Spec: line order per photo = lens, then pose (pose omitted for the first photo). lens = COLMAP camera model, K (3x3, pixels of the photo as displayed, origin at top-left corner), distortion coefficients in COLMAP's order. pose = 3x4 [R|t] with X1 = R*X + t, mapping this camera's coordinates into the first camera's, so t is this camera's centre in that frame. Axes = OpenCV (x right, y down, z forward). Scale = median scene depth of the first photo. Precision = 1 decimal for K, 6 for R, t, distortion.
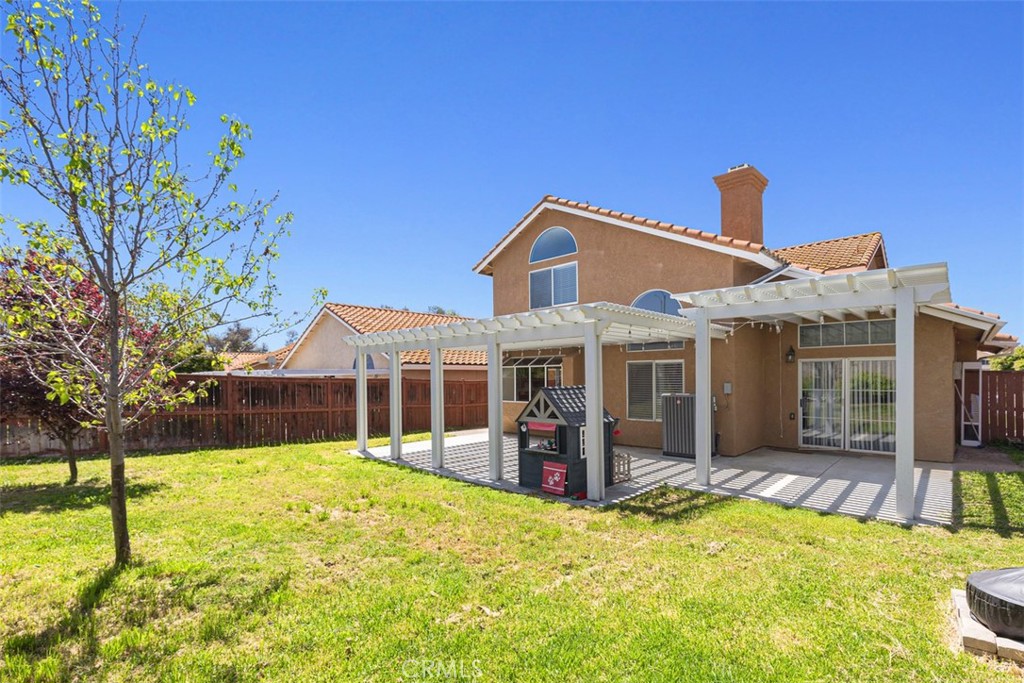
lens RADIAL K [[464.5, 0, 507.0], [0, 464.5, 357.5], [0, 0, 1]] dist [-0.002543, -0.000733]
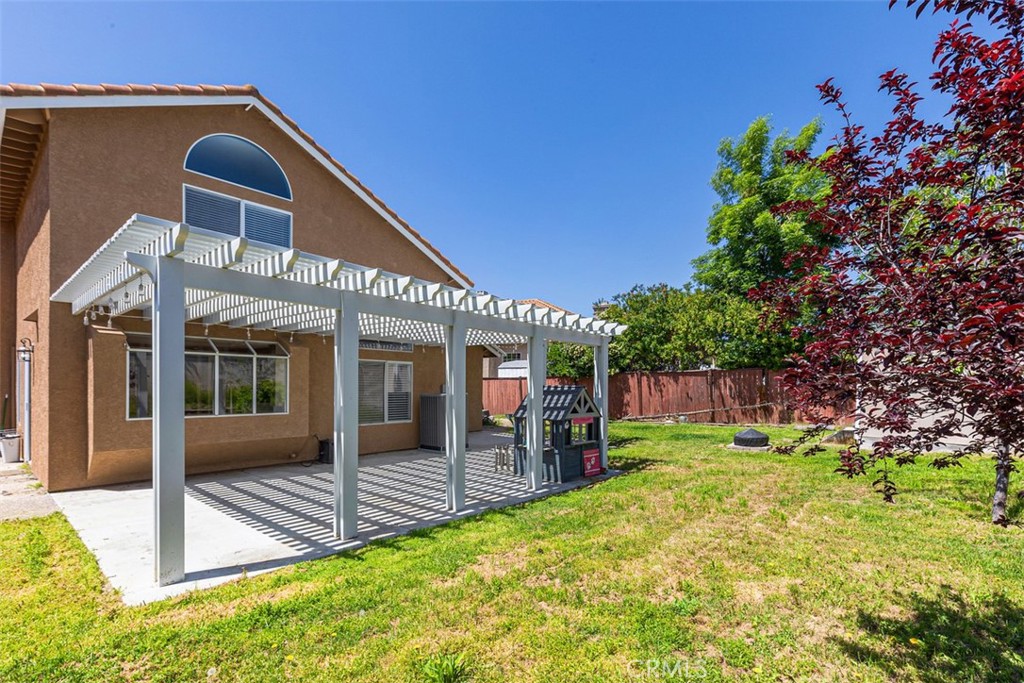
lens RADIAL K [[460.9, 0, 507.9], [0, 460.9, 384.8], [0, 0, 1]] dist [-0.002314, 0.000080]
pose [[-0.049302, 0.003316, 0.998778, -0.594341], [-0.050495, 0.998707, -0.005809, 0.044936], [-0.997507, -0.050720, -0.049071, 0.718890]]
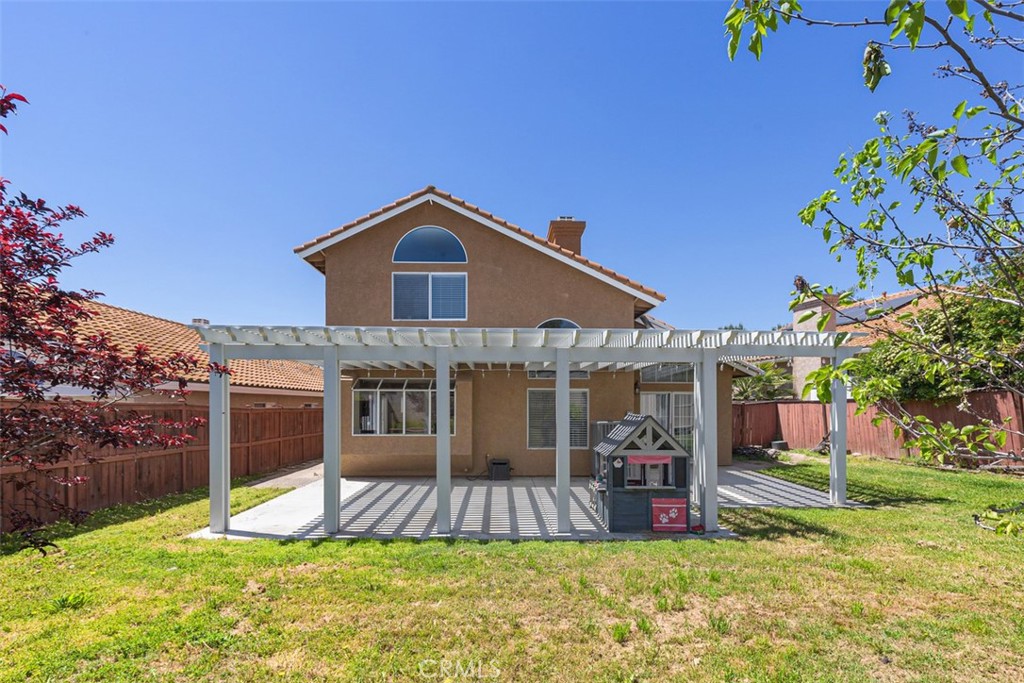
lens RADIAL K [[460.5, 0, 512.2], [0, 460.5, 399.0], [0, 0, 1]] dist [0.001074, -0.000087]
pose [[0.695798, 0.015783, 0.718064, -0.428143], [-0.035314, 0.999301, 0.012254, 0.018352], [-0.717369, -0.033884, 0.695869, 0.337831]]
